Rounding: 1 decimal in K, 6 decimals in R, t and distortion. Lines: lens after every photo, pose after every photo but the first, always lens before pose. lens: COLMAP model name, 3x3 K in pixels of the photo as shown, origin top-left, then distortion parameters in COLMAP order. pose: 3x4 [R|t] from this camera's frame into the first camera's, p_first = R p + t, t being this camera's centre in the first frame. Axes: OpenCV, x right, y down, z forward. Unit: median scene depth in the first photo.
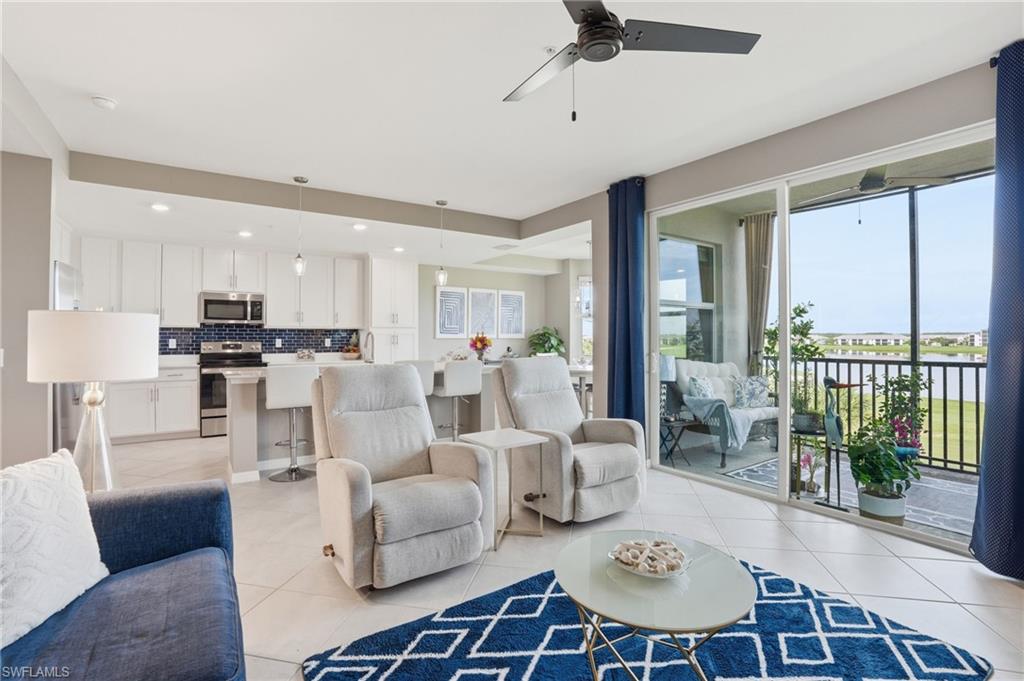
lens RADIAL K [[474.0, 0, 508.6], [0, 474.0, 335.5], [0, 0, 1]] dist [-0.066741, 0.025730]
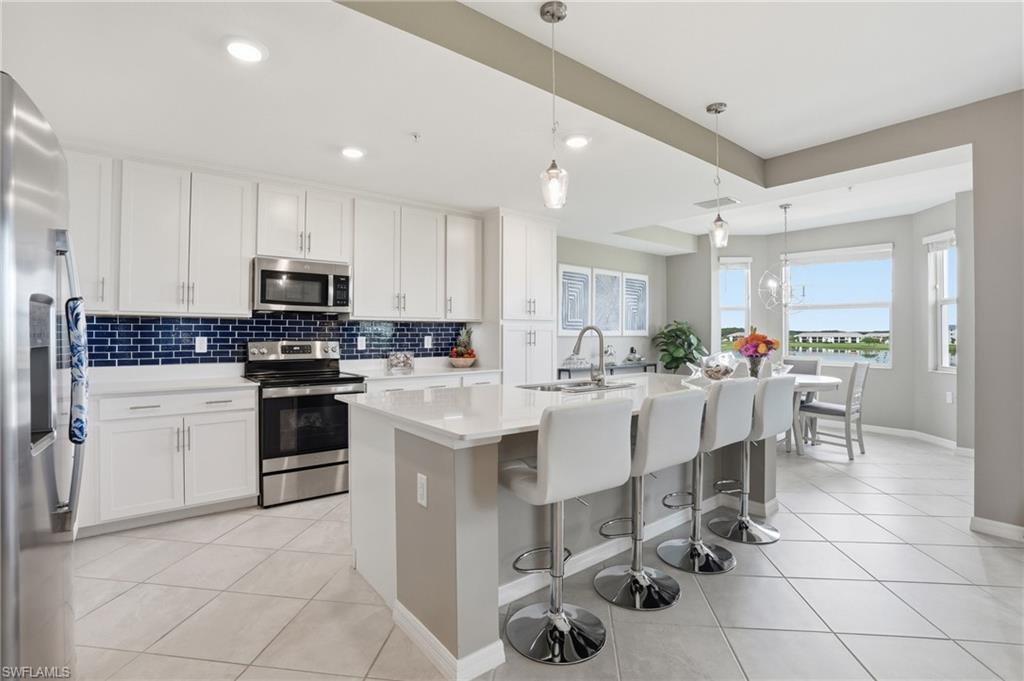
lens RADIAL K [[478.7, 0, 510.7], [0, 478.7, 330.4], [0, 0, 1]] dist [-0.046749, 0.000765]
pose [[0.997473, 0.003250, 0.070966, -0.352896], [-0.002957, 0.999987, -0.004233, 0.000710], [-0.070979, 0.004013, 0.997470, 0.347749]]
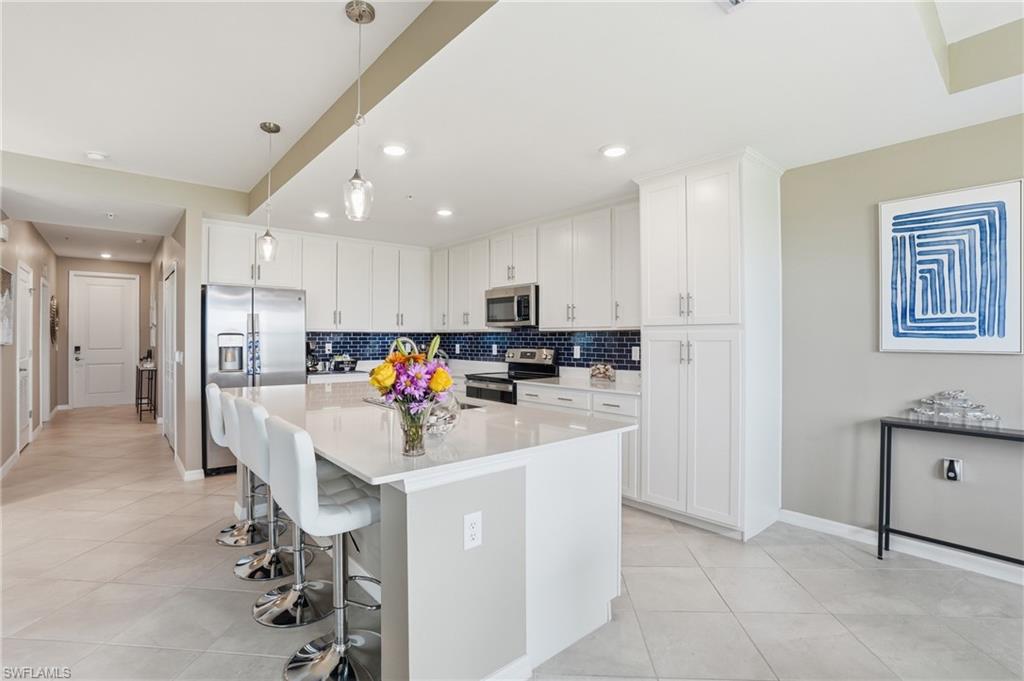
lens RADIAL K [[483.2, 0, 509.6], [0, 483.2, 334.3], [0, 0, 1]] dist [-0.073393, 0.030718]
pose [[0.106147, -0.008162, -0.994317, 0.213361], [0.000164, 0.999966, -0.008190, -0.004495], [0.994350, 0.000707, 0.106145, 0.871892]]
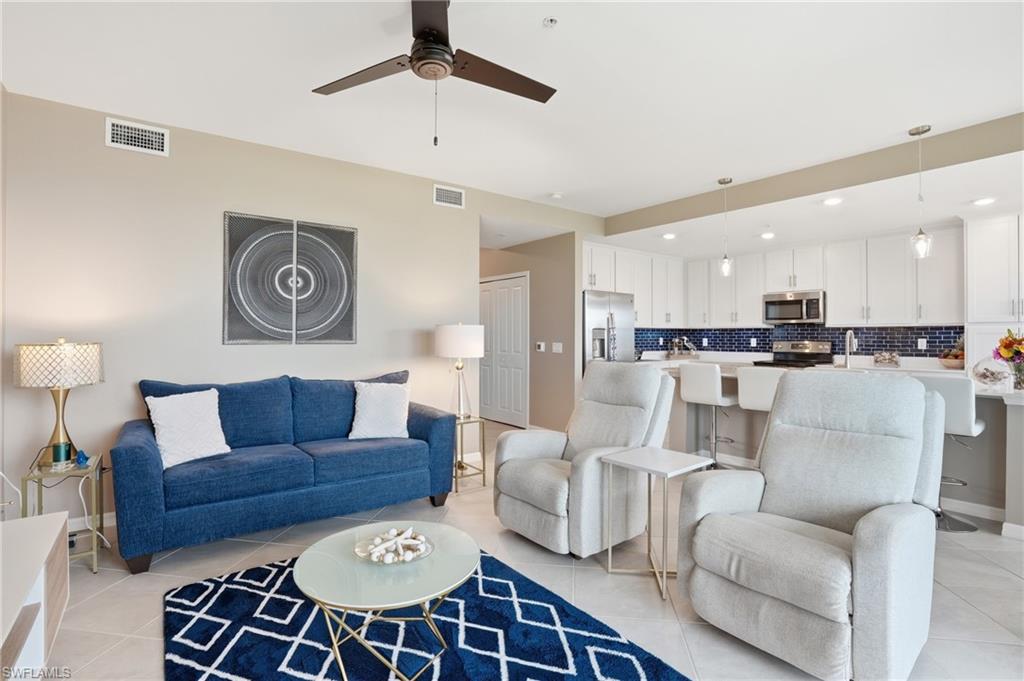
lens RADIAL K [[483.2, 0, 509.6], [0, 483.2, 334.3], [0, 0, 1]] dist [-0.073393, 0.030718]
pose [[0.054396, -0.002600, -0.998516, 0.373133], [0.001507, 0.999996, -0.002521, 0.000007], [0.998518, -0.001368, 0.054400, 0.320665]]
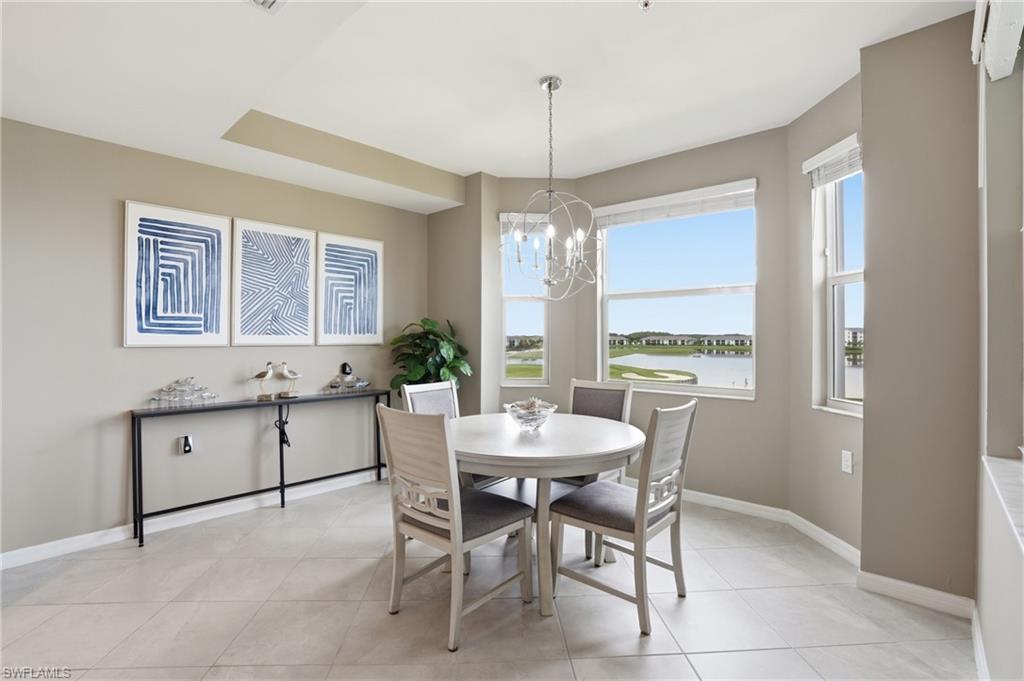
lens RADIAL K [[483.2, 0, 509.6], [0, 483.2, 334.3], [0, 0, 1]] dist [-0.073393, 0.030718]
pose [[0.972944, 0.002224, 0.231032, 0.065736], [-0.001269, 0.999990, -0.004285, -0.002421], [-0.231039, 0.003876, 0.972937, 0.745653]]
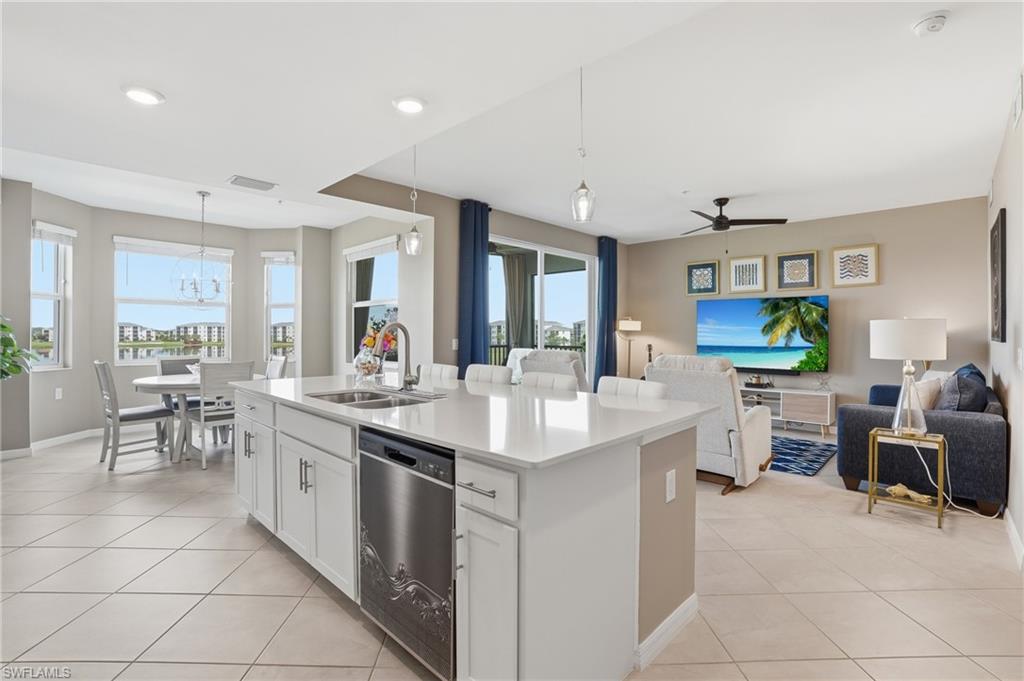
lens RADIAL K [[474.0, 0, 508.6], [0, 474.0, 335.5], [0, 0, 1]] dist [-0.066741, 0.025730]
pose [[-0.194580, -0.002786, 0.980883, -0.651737], [-0.005388, 0.999984, 0.001771, 0.005462], [-0.980872, -0.004941, -0.194592, 0.793162]]
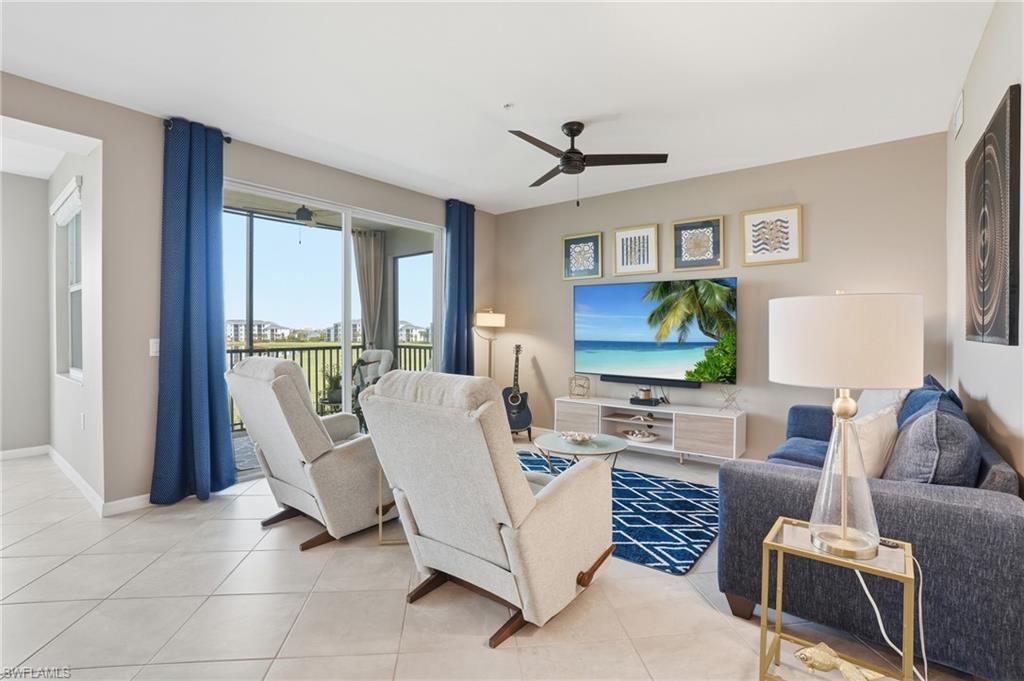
lens RADIAL K [[474.0, 0, 508.6], [0, 474.0, 335.5], [0, 0, 1]] dist [-0.066741, 0.025730]
pose [[-0.286445, -0.007372, 0.958068, -0.425526], [-0.004729, 0.999969, 0.006281, 0.004919], [-0.958085, -0.002731, -0.286471, 0.501437]]
